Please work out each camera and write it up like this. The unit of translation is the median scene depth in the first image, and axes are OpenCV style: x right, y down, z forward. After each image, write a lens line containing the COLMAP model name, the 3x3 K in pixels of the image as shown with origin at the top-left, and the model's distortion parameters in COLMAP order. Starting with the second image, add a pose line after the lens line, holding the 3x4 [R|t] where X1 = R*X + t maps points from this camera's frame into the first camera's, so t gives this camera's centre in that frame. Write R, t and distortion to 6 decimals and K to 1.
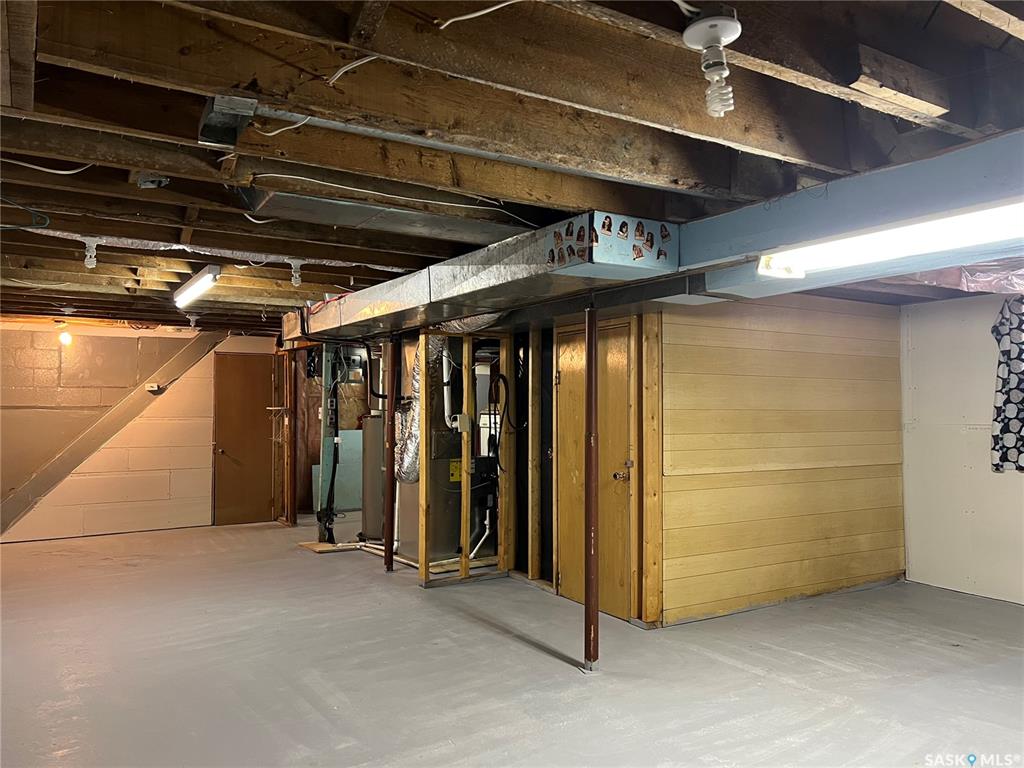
lens RADIAL K [[755.7, 0, 507.2], [0, 755.7, 381.3], [0, 0, 1]] dist [0.040002, -0.064546]
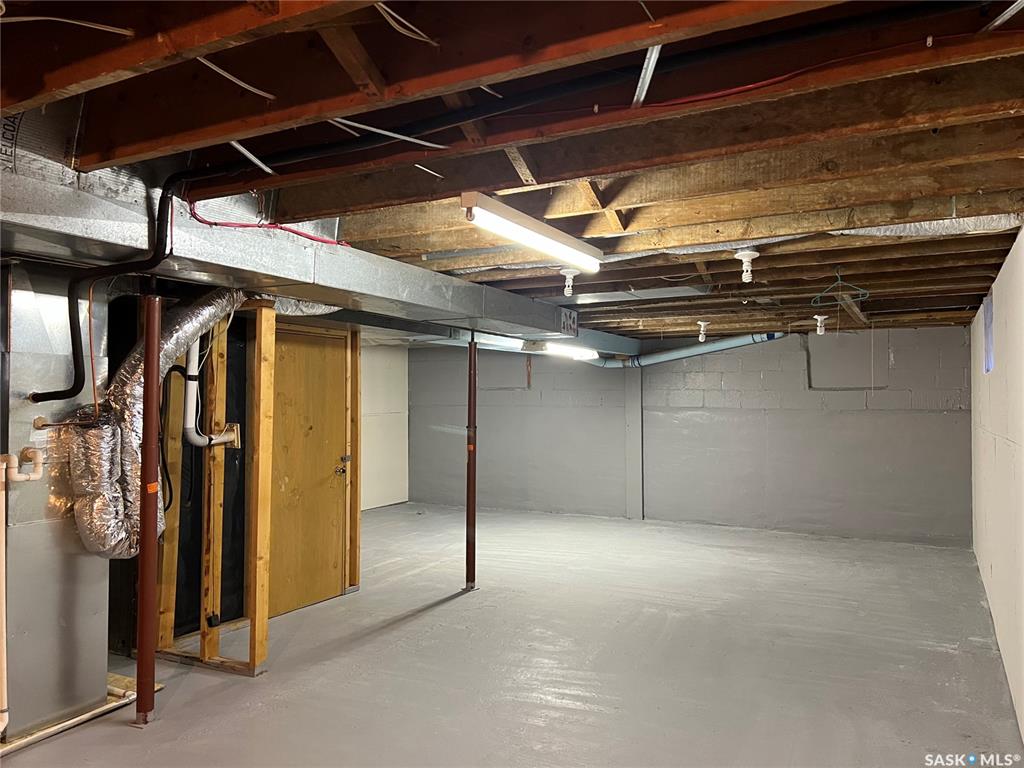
lens RADIAL K [[755.7, 0, 516.4], [0, 755.7, 388.9], [0, 0, 1]] dist [0.040002, -0.064546]
pose [[-0.509505, 0.014387, 0.860347, -1.390606], [-0.032283, 0.998837, -0.035821, 0.050576], [-0.859862, -0.046026, -0.508448, 1.954731]]
